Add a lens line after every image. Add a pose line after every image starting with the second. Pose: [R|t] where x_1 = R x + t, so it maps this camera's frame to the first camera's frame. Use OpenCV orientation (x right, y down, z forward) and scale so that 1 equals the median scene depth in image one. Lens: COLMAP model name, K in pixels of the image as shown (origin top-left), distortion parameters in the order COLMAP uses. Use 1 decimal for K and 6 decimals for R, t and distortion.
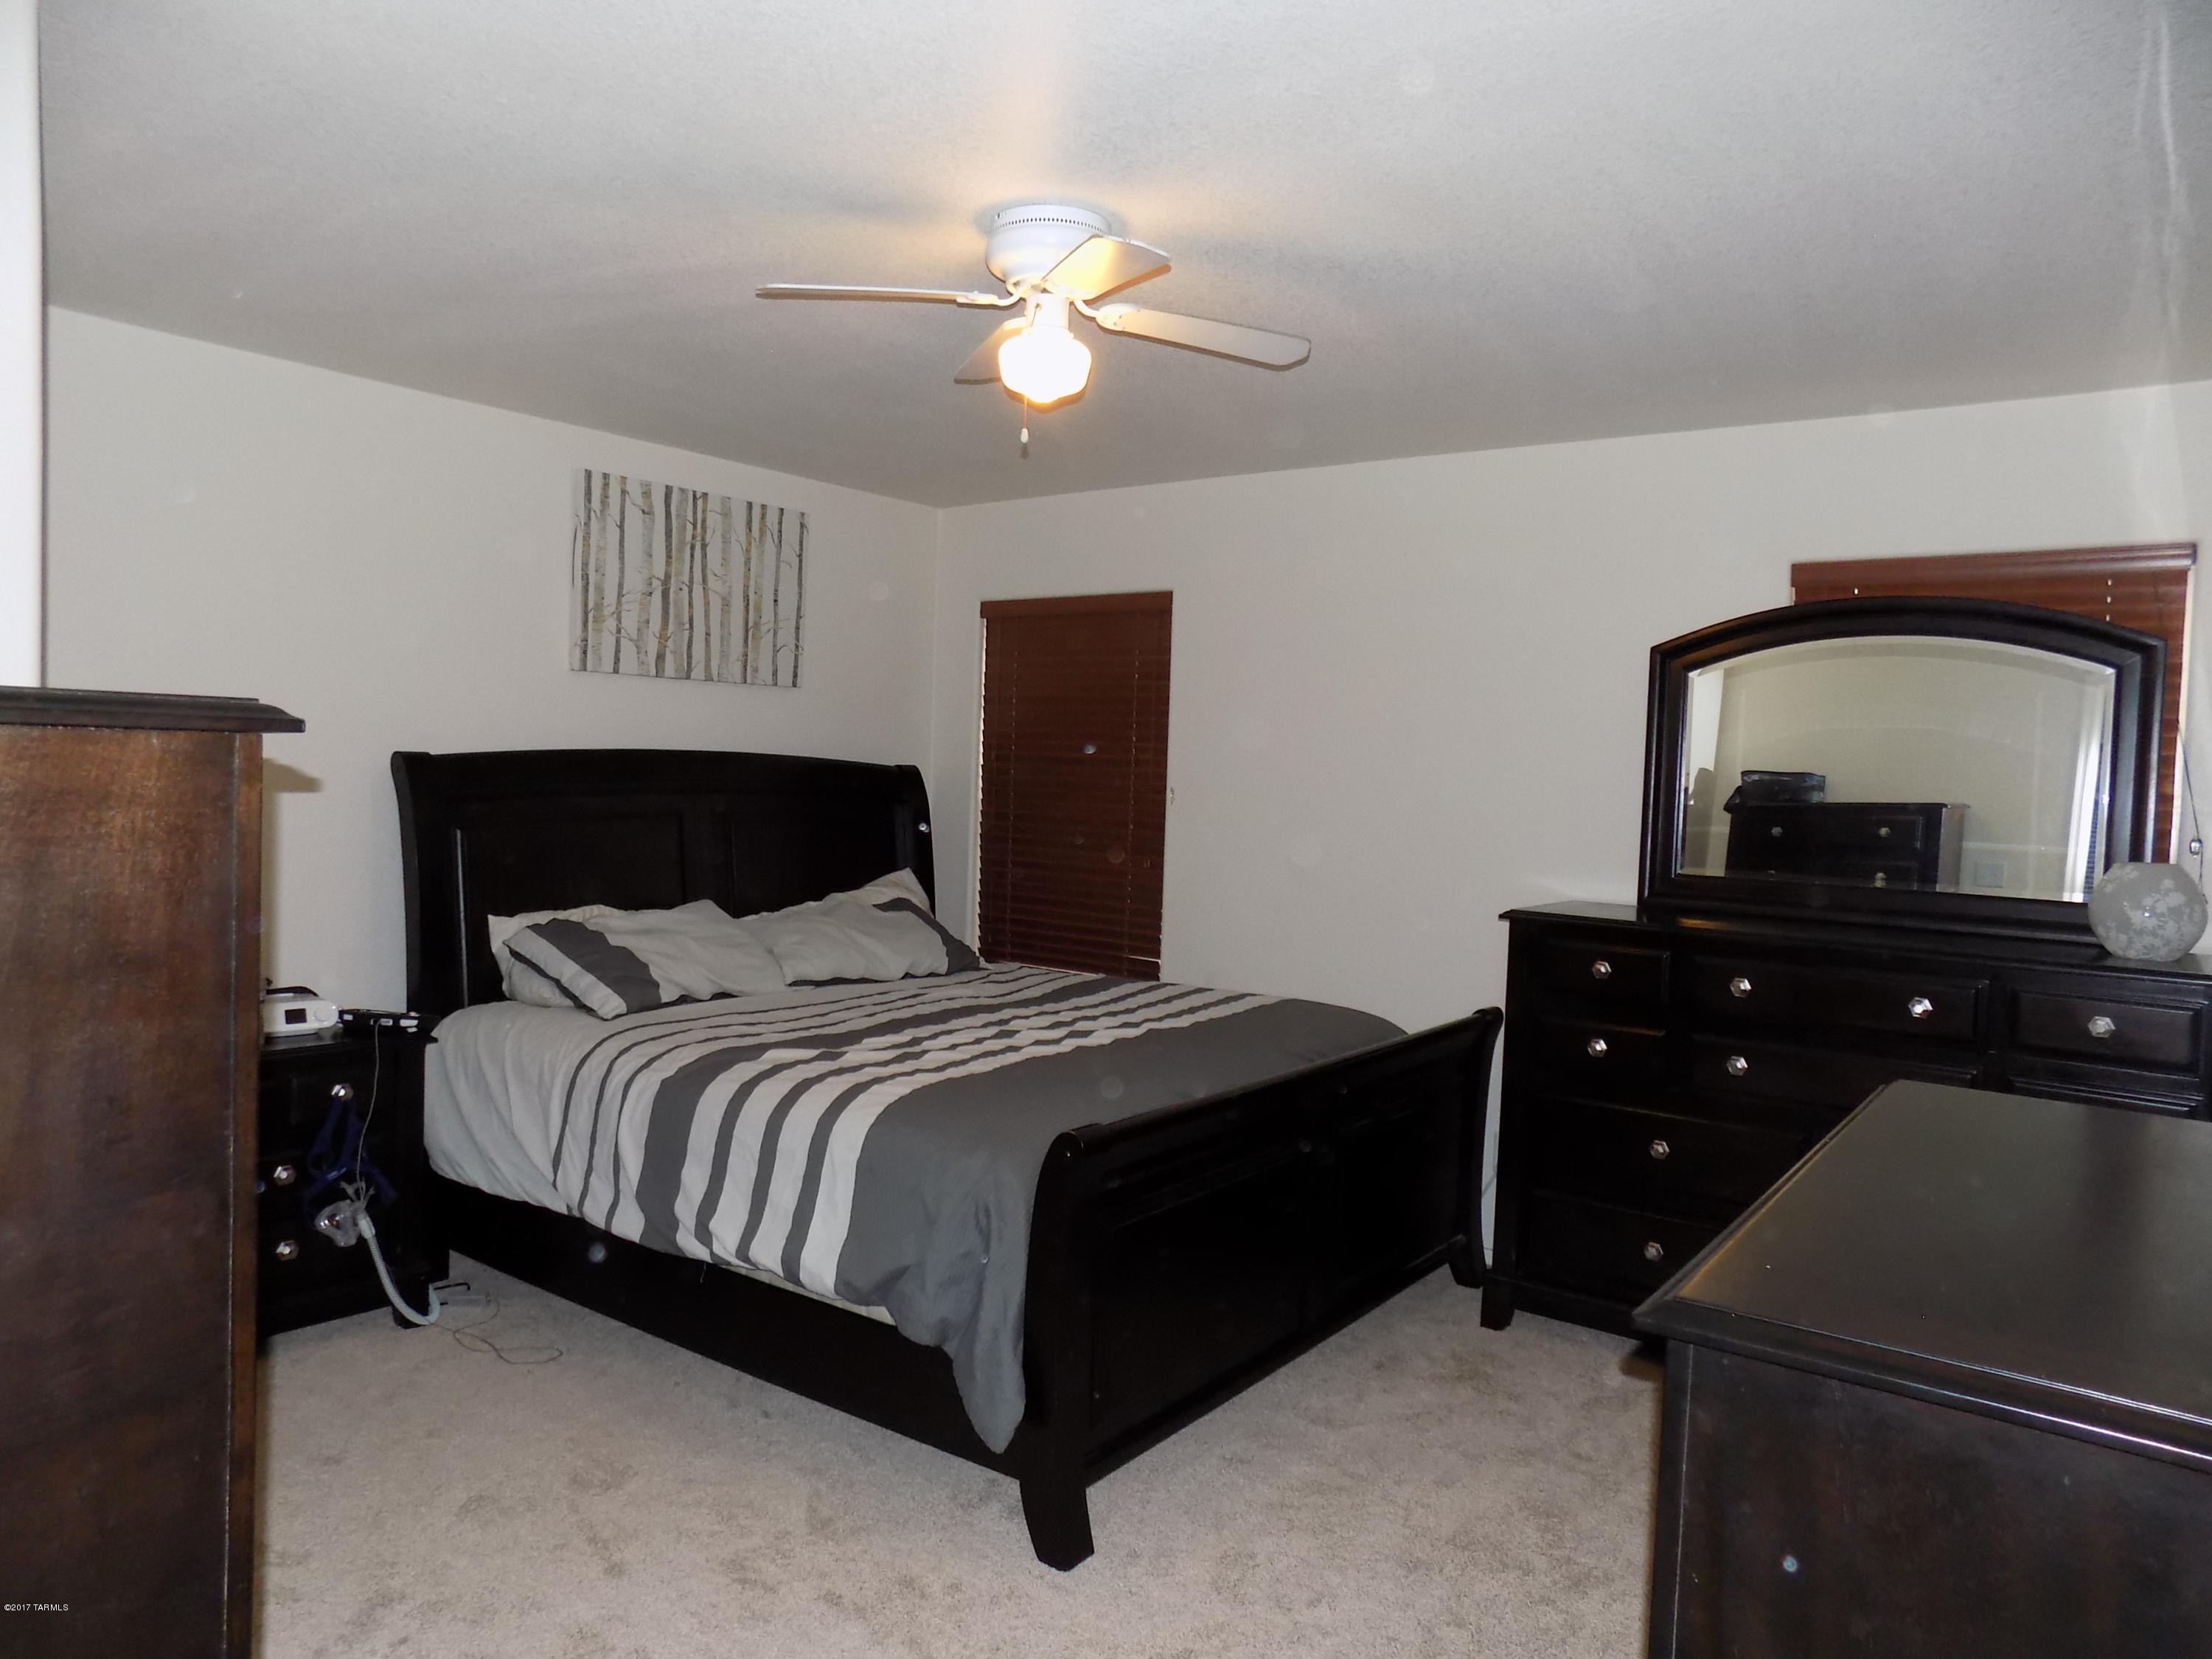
lens RADIAL K [[1488.4, 0, 1101.4], [0, 1488.4, 821.3], [0, 0, 1]] dist [-0.062101, 0.054422]
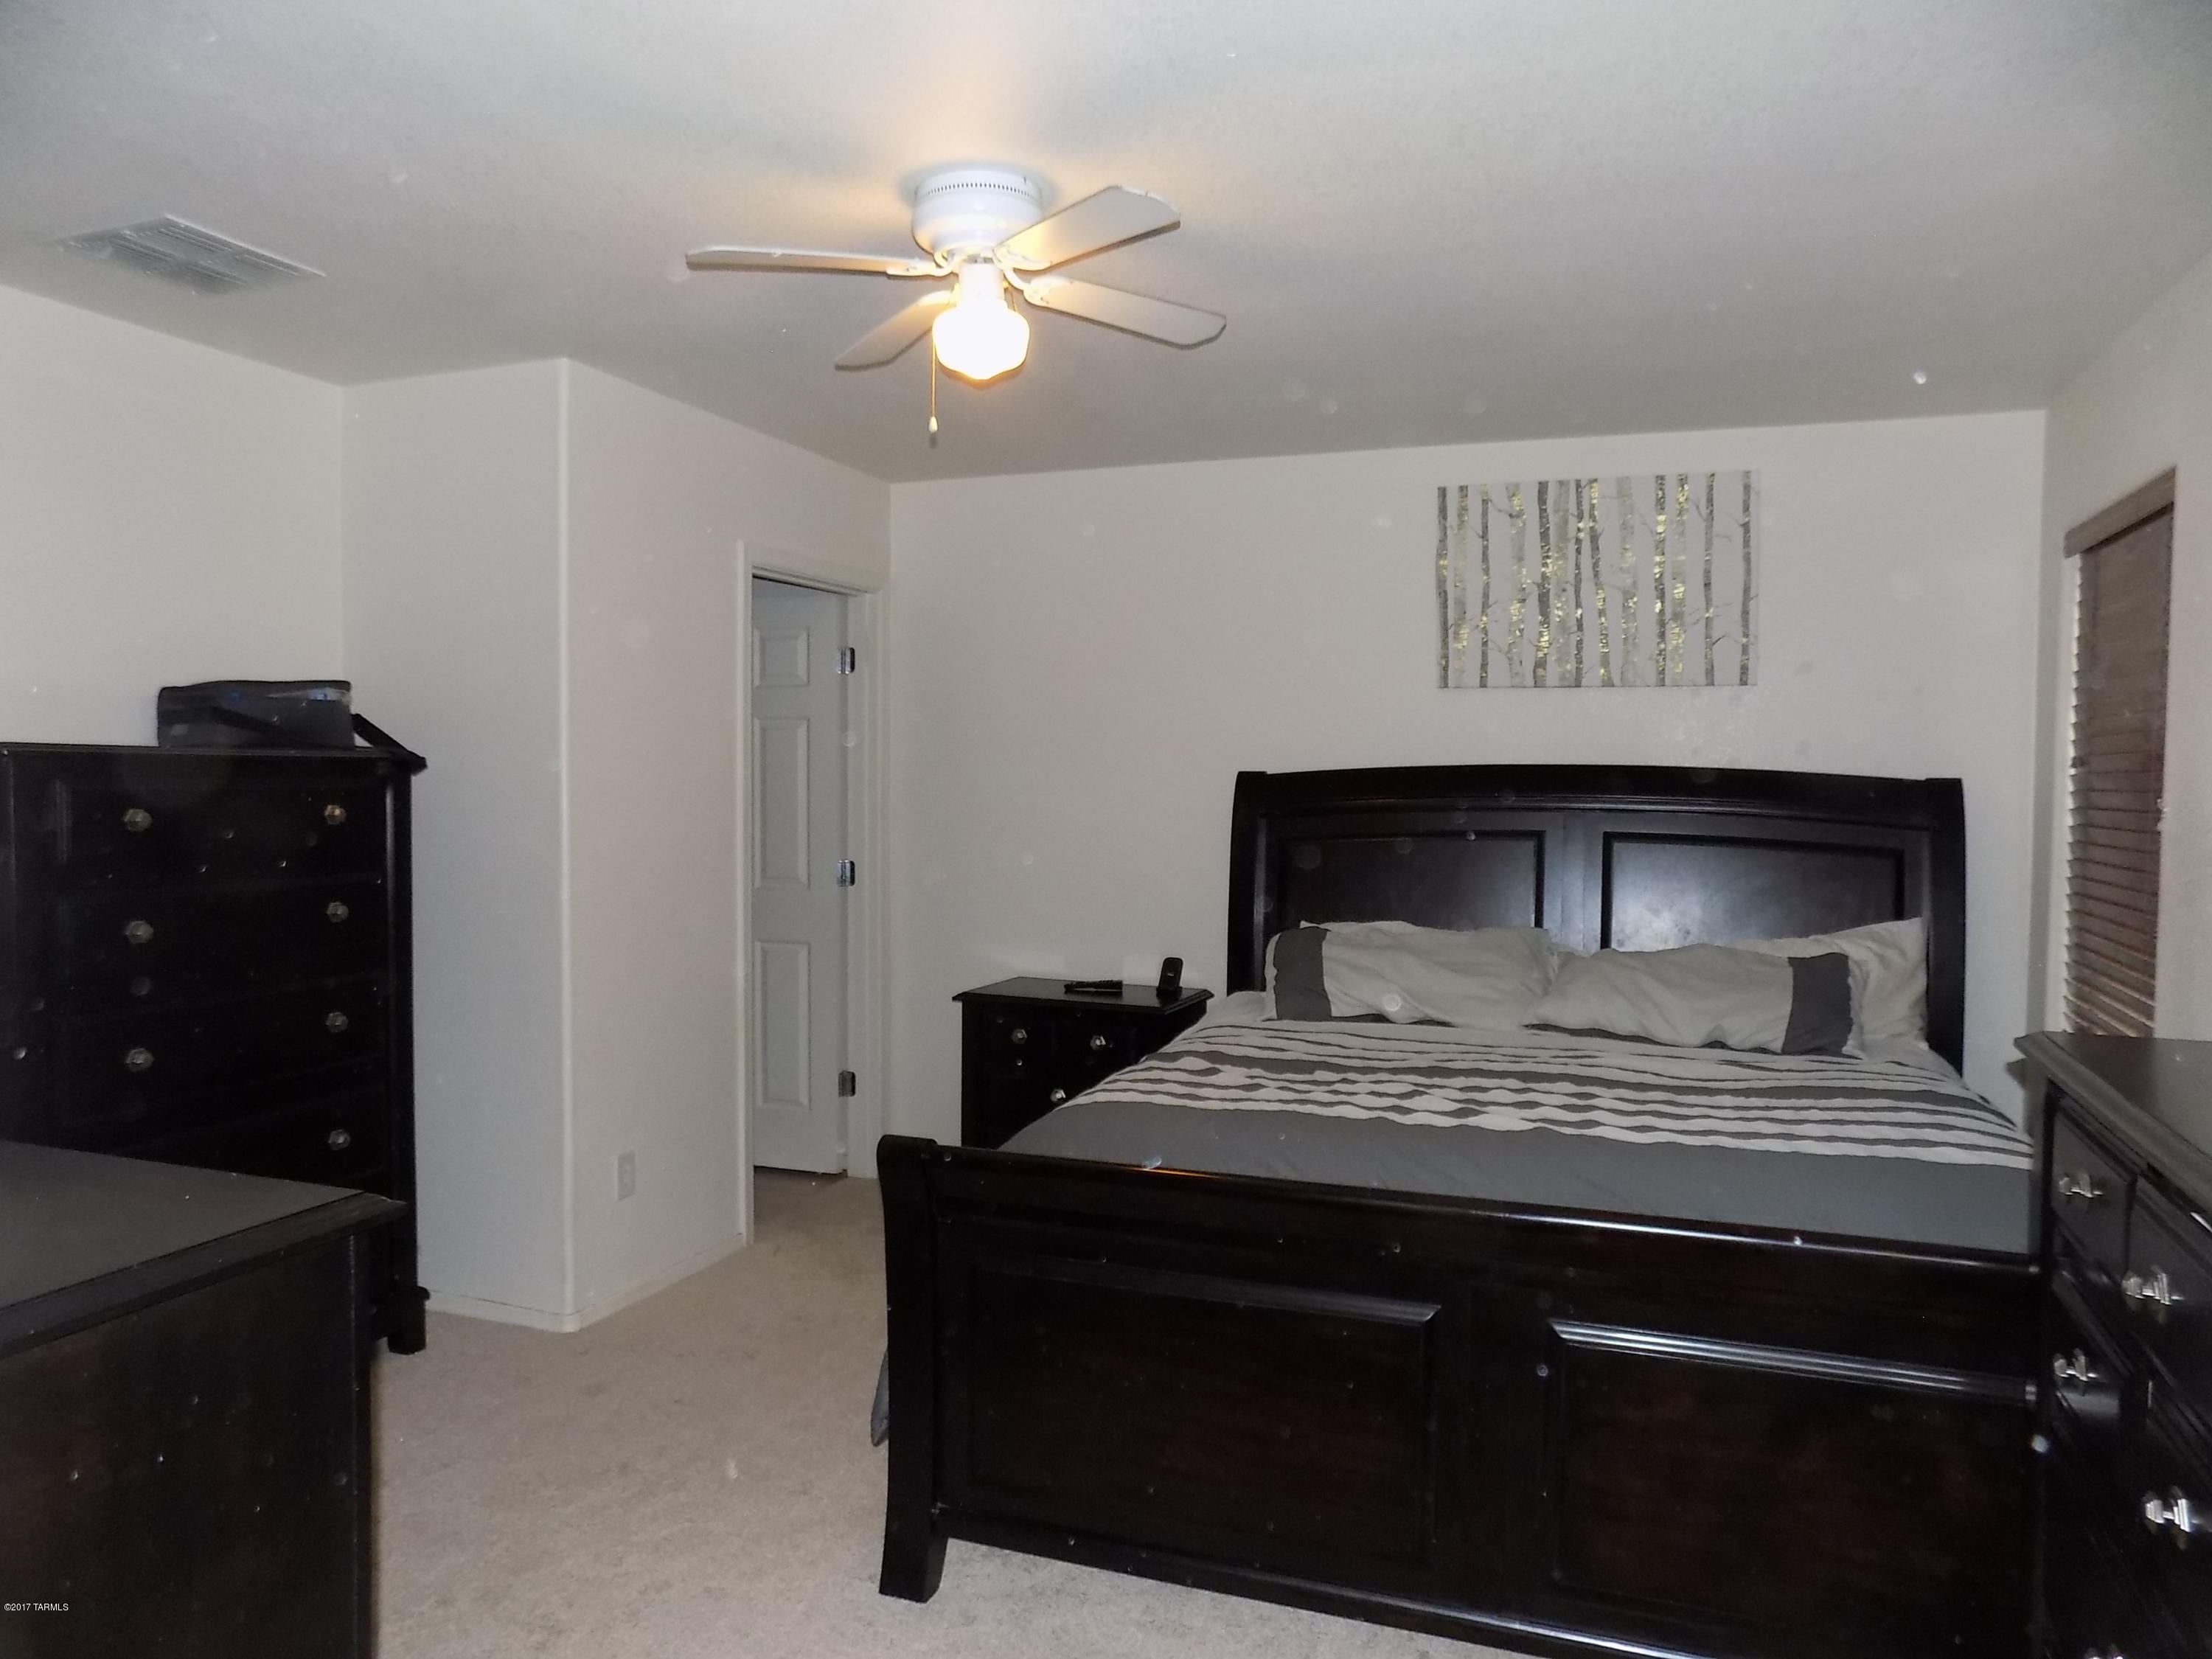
lens RADIAL K [[1488.4, 0, 1107.1], [0, 1488.4, 838.1], [0, 0, 1]] dist [-0.062101, 0.054422]
pose [[0.295974, 0.013968, -0.955094, 0.518744], [-0.033613, 0.999426, 0.004200, 0.003347], [0.954605, 0.030860, 0.296273, 0.466053]]
